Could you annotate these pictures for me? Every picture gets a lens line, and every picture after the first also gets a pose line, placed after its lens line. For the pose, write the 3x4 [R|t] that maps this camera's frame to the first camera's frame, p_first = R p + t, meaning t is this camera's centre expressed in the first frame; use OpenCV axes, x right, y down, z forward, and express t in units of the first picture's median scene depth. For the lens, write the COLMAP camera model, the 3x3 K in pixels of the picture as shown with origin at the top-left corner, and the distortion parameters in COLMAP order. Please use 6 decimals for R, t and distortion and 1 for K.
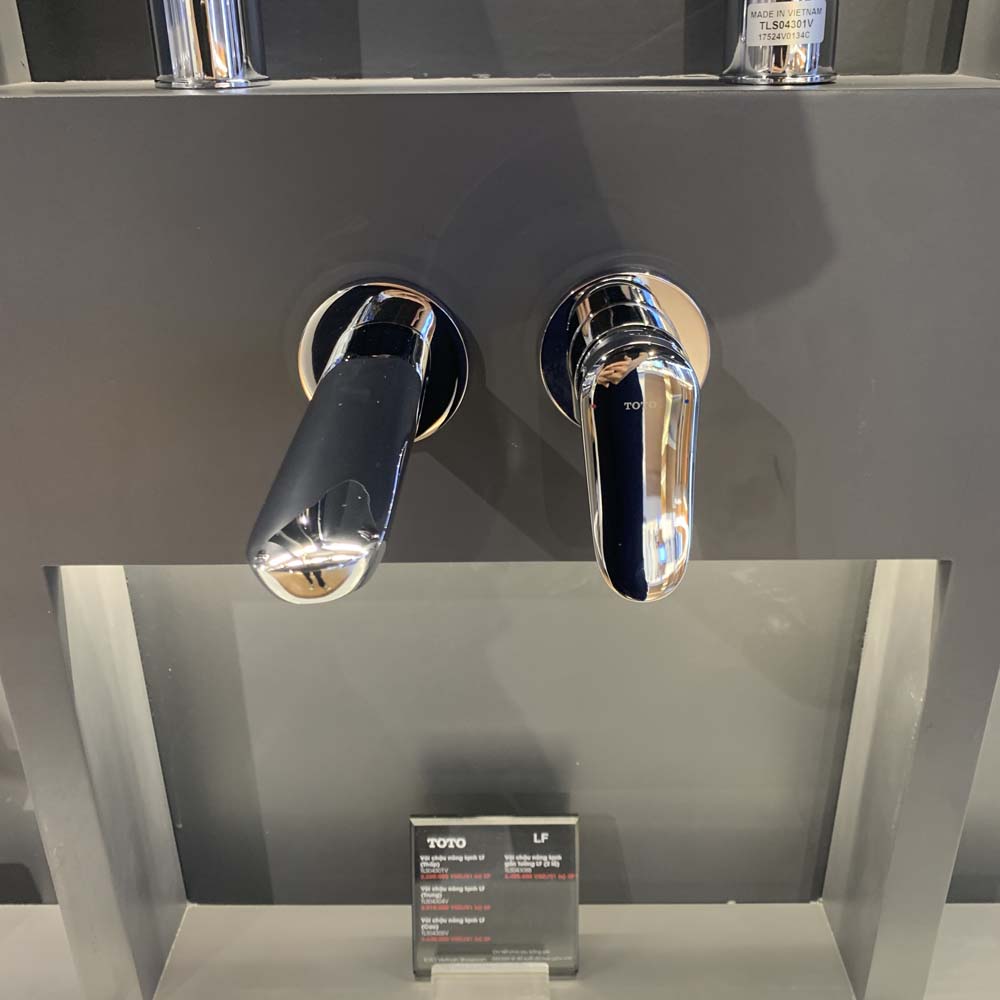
lens RADIAL K [[1039.5, 0, 500.0], [0, 1039.5, 500.0], [0, 0, 1]] dist [-0.025193, -0.034476]
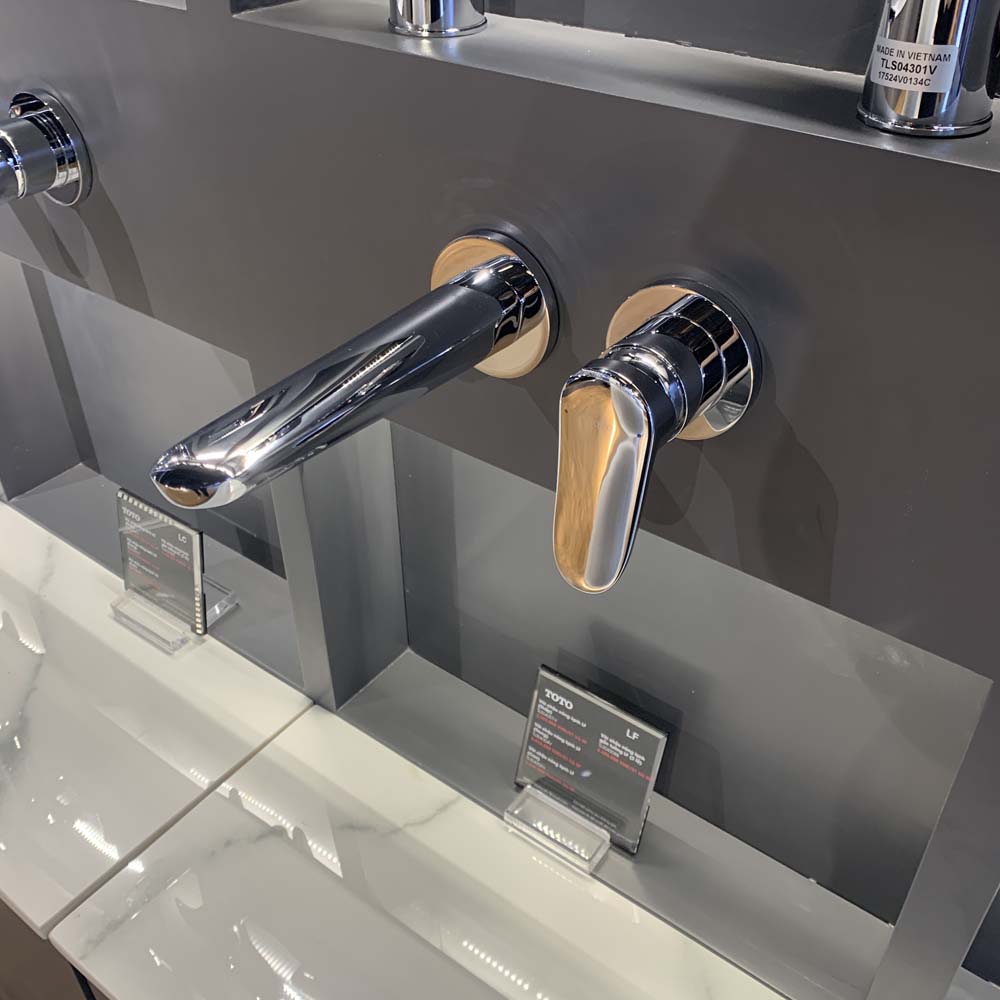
lens RADIAL K [[1039.5, 0, 500.0], [0, 1039.5, 500.0], [0, 0, 1]] dist [-0.025193, -0.034476]
pose [[0.795517, 0.372513, -0.477897, 0.360839], [-0.268091, 0.923688, 0.273729, -0.169736], [0.543396, -0.089636, 0.834677, 0.021612]]
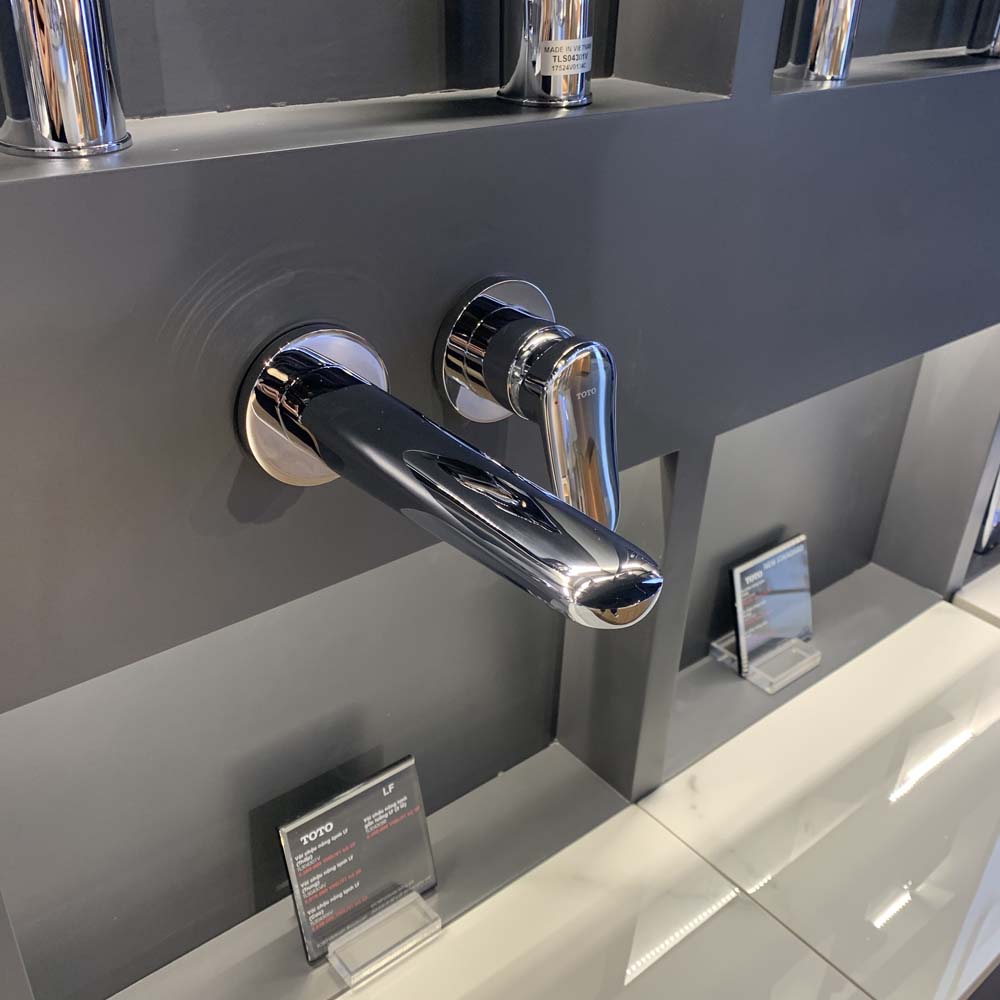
lens RADIAL K [[1011.1, 0, 512.1], [0, 1011.1, 497.8], [0, 0, 1]] dist [-0.004357, -0.115146]
pose [[0.764674, -0.282504, 0.579193, -0.389439], [0.232575, 0.959194, 0.160796, -0.110109], [-0.600984, 0.011749, 0.799175, 0.065102]]
